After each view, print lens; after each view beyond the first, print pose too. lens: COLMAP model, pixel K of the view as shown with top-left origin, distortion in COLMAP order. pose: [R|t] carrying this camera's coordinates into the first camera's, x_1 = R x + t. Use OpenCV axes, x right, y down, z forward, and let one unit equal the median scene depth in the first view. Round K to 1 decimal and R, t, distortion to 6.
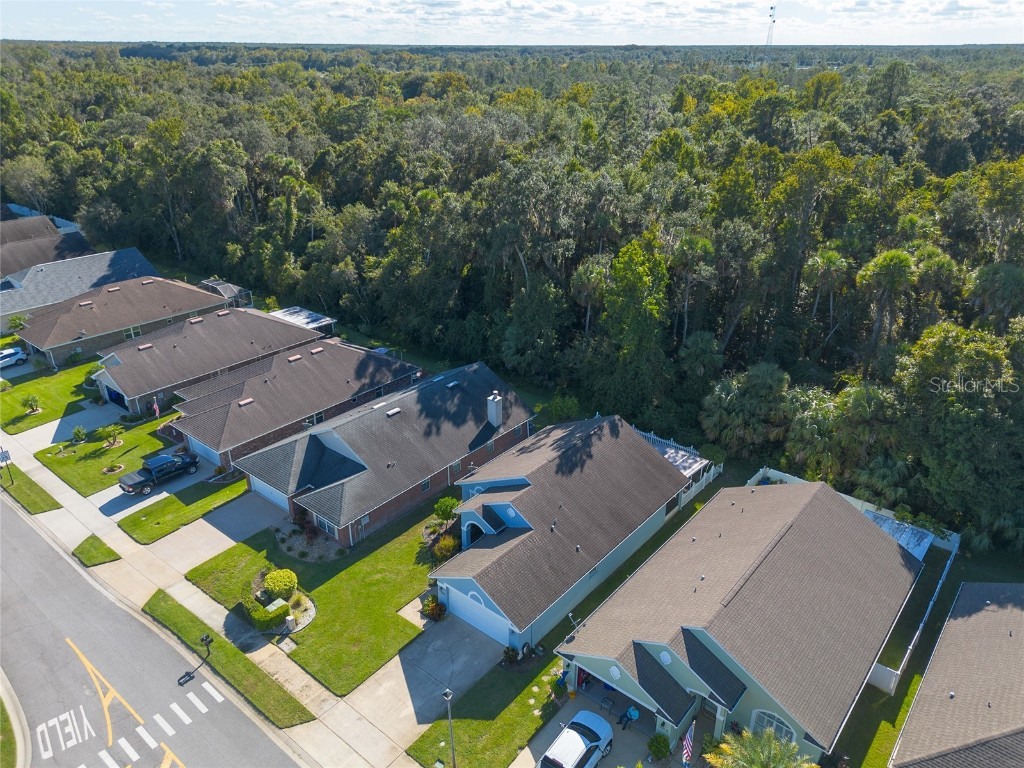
lens RADIAL K [[723.3, 0, 515.8], [0, 723.3, 386.8], [0, 0, 1]] dist [0.044415, -0.024970]
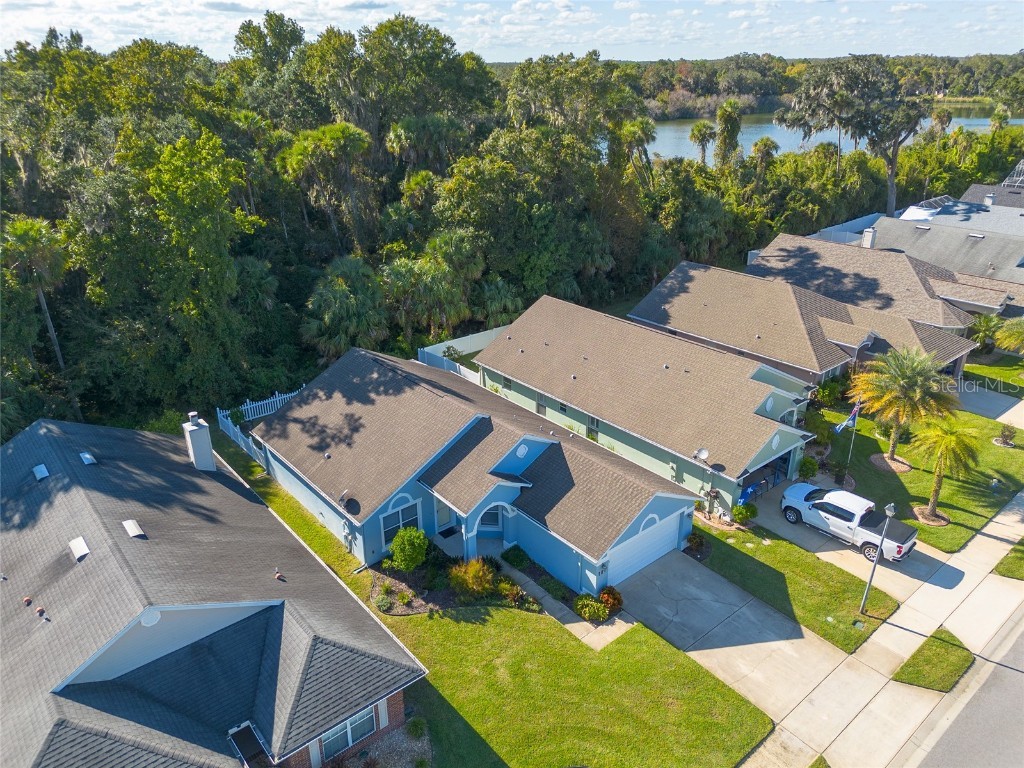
lens RADIAL K [[722.1, 0, 512.8], [0, 722.1, 387.4], [0, 0, 1]] dist [0.061457, -0.060525]
pose [[0.181094, -0.402962, 0.897121, -0.561463], [0.423516, 0.855241, 0.298659, -0.086078], [-0.887603, 0.325859, 0.325540, 0.688119]]
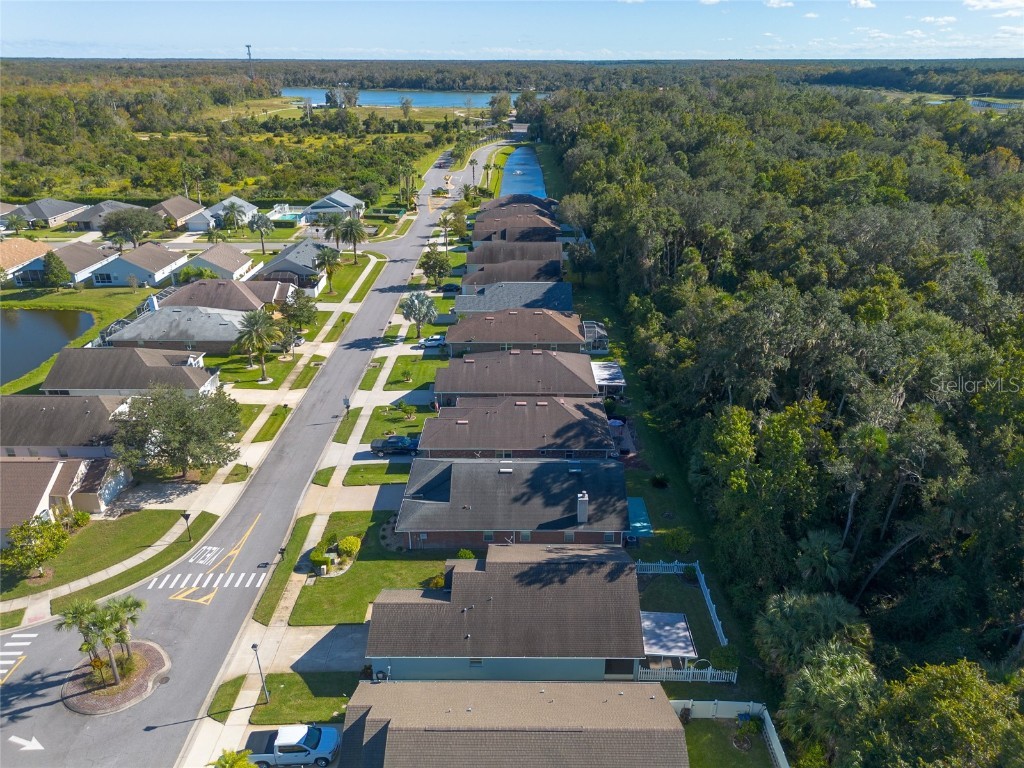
lens RADIAL K [[722.1, 0, 512.8], [0, 722.1, 387.4], [0, 0, 1]] dist [0.061457, -0.060525]
pose [[0.632217, 0.313985, -0.708318, 0.737753], [-0.325676, 0.937213, 0.124765, -0.284869], [0.703020, 0.151804, 0.694780, 0.158011]]
